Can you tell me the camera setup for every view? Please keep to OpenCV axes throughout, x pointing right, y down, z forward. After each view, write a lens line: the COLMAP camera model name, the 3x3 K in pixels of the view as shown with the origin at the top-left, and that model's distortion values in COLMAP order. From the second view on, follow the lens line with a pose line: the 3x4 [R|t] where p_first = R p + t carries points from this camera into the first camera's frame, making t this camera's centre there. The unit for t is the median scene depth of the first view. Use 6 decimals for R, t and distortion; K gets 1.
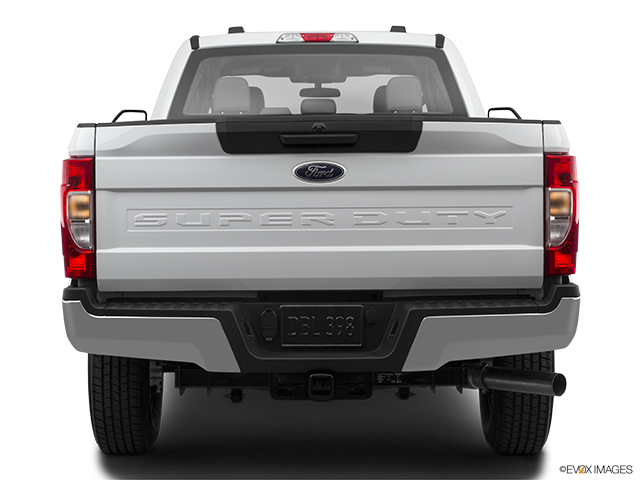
lens RADIAL K [[1274.4, 0, 320.0], [0, 1274.4, 240.0], [0, 0, 1]] dist [-0.041595, -0.072252]
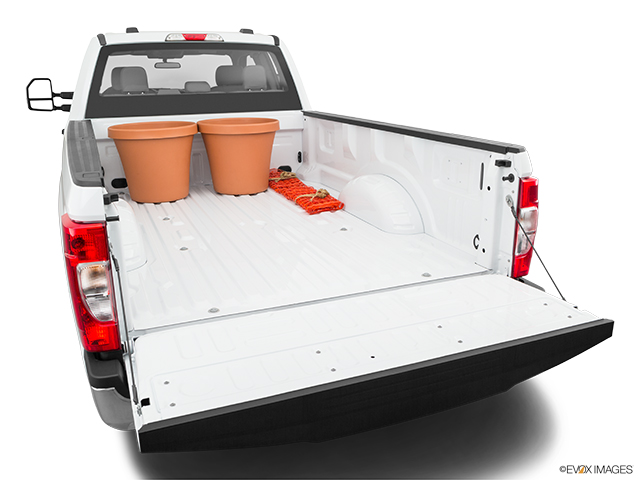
lens RADIAL K [[541.5, 0, 320.0], [0, 541.5, 240.0], [0, 0, 1]] dist [-0.010117, -0.005689]
pose [[0.936345, -0.108905, 0.333764, -0.095973], [0.027438, 0.970464, 0.239680, -0.080649], [-0.350008, -0.215265, 0.911677, 0.356443]]
